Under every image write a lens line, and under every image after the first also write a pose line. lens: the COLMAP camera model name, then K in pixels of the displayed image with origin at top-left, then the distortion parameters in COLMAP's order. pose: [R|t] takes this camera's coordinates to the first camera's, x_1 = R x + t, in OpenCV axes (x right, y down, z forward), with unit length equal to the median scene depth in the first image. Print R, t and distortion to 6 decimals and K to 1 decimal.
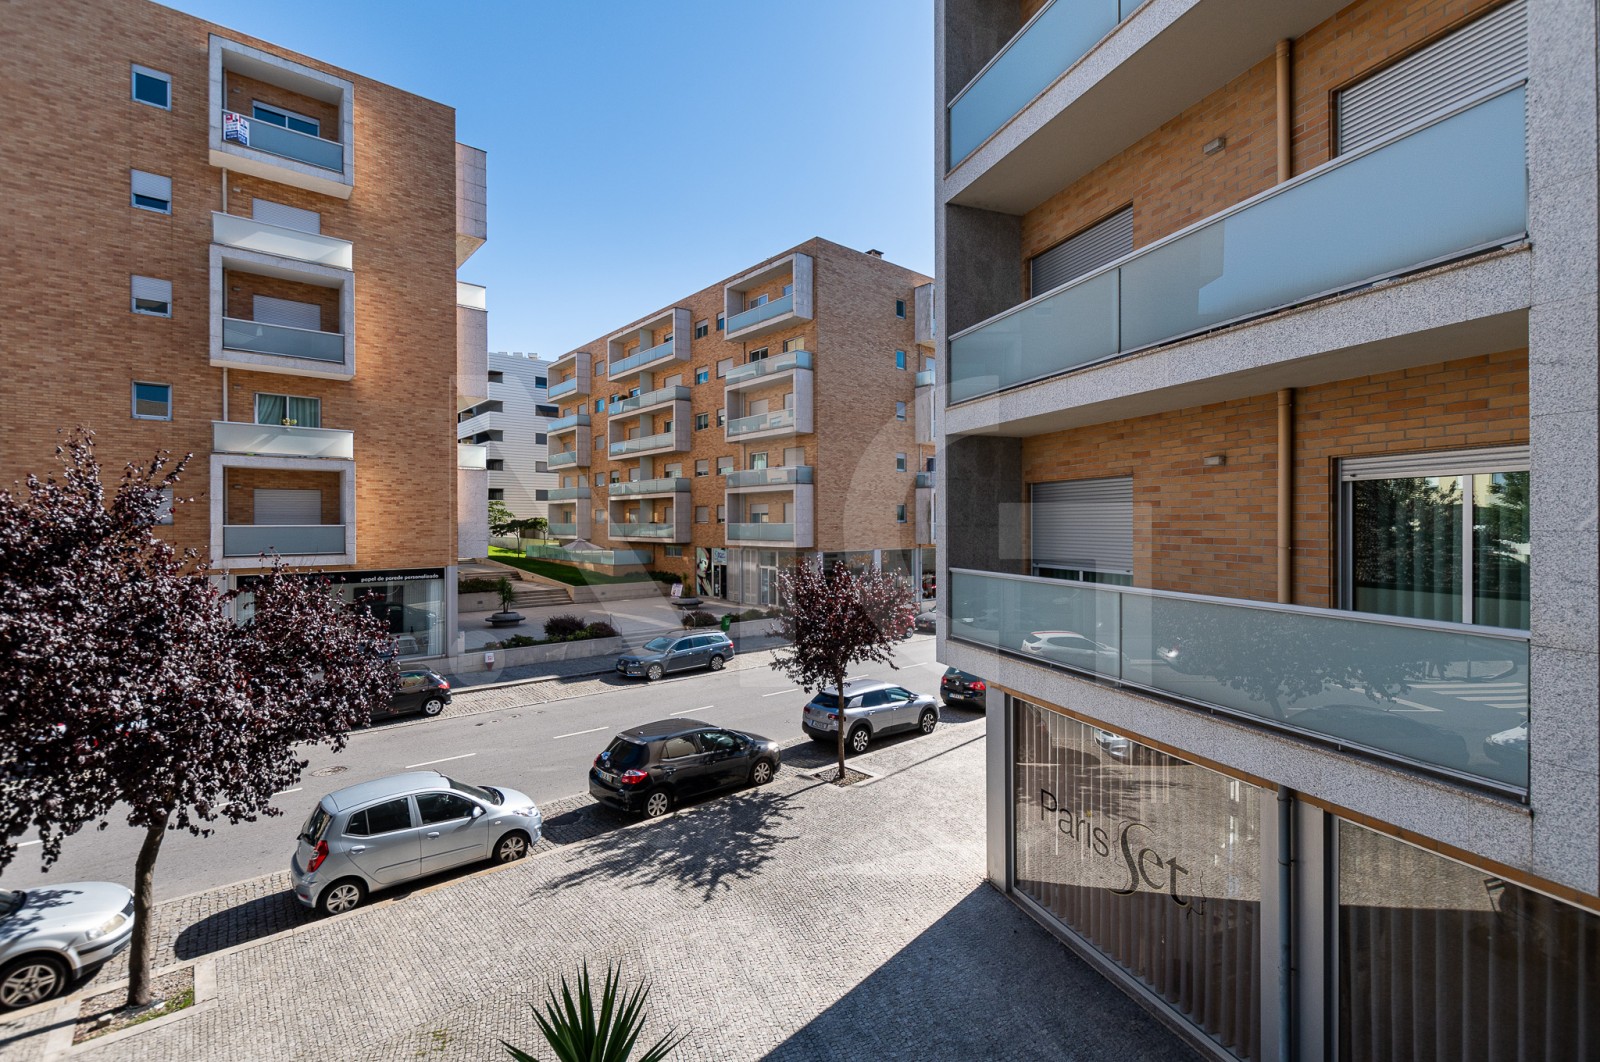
lens RADIAL K [[698.6, 0, 793.4], [0, 698.6, 525.0], [0, 0, 1]] dist [0.004131, -0.004716]
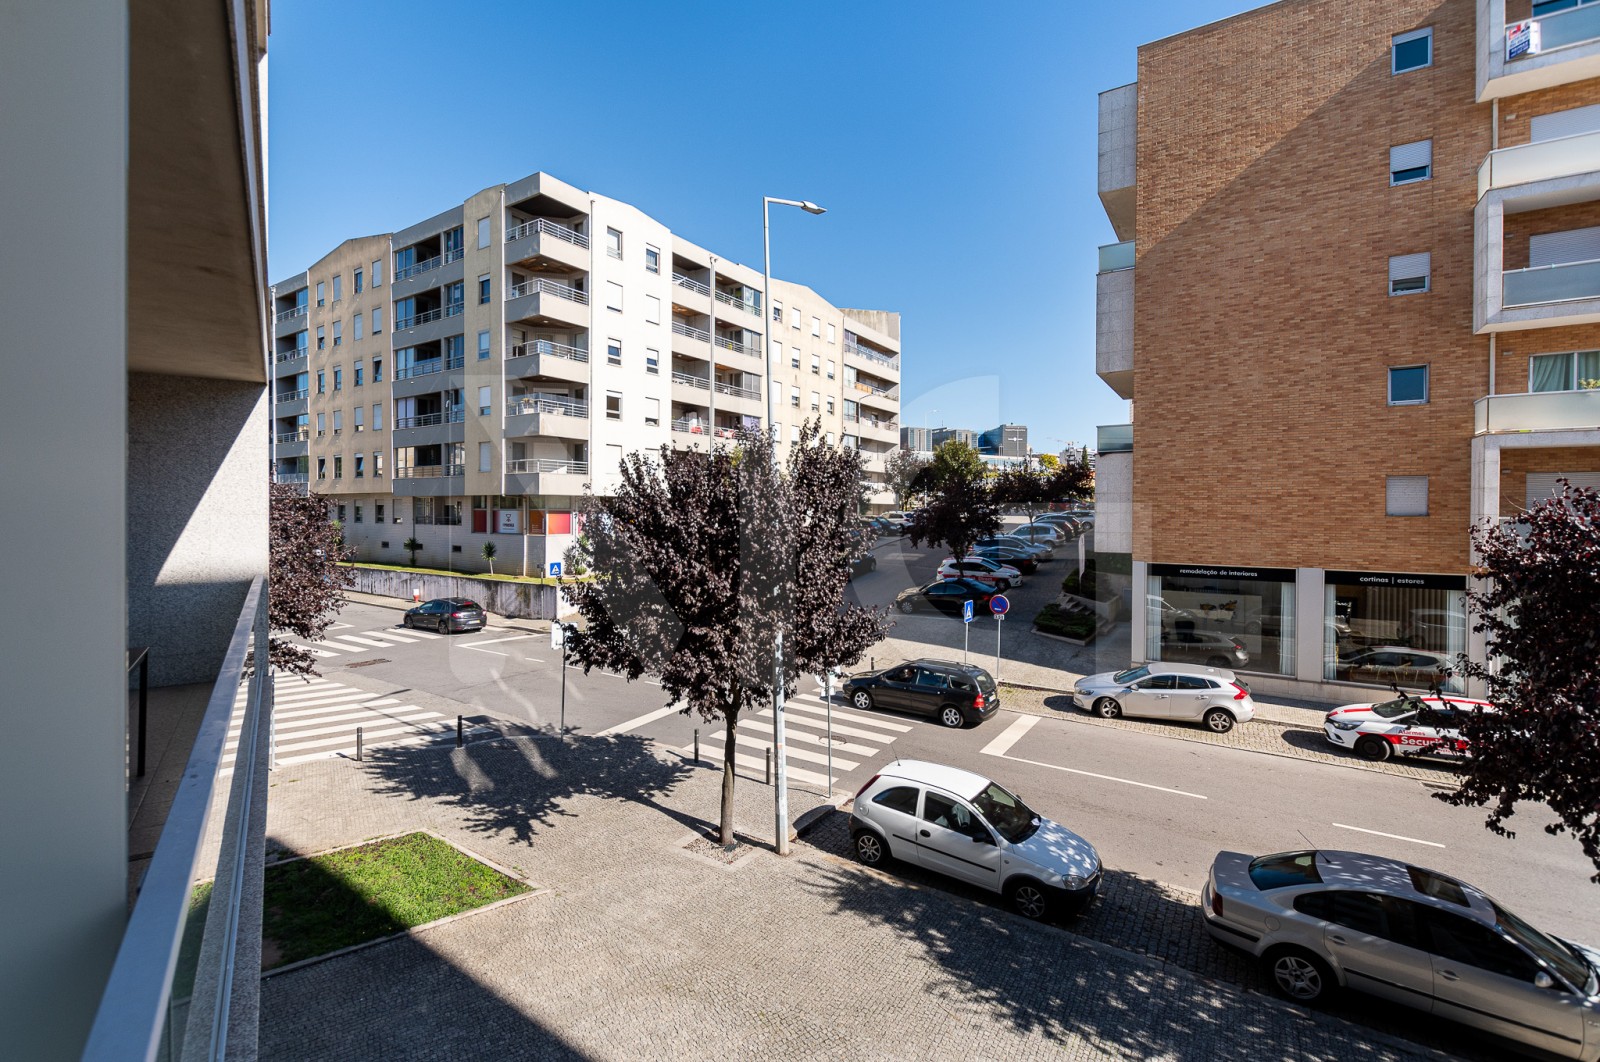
lens RADIAL K [[714.2, 0, 780.3], [0, 714.2, 518.2], [0, 0, 1]] dist [0.000598, -0.001342]
pose [[0.257606, 0.011711, -0.966179, -0.197519], [-0.008823, 0.999913, 0.009768, 0.000698], [0.966210, 0.006008, 0.257687, -0.066690]]
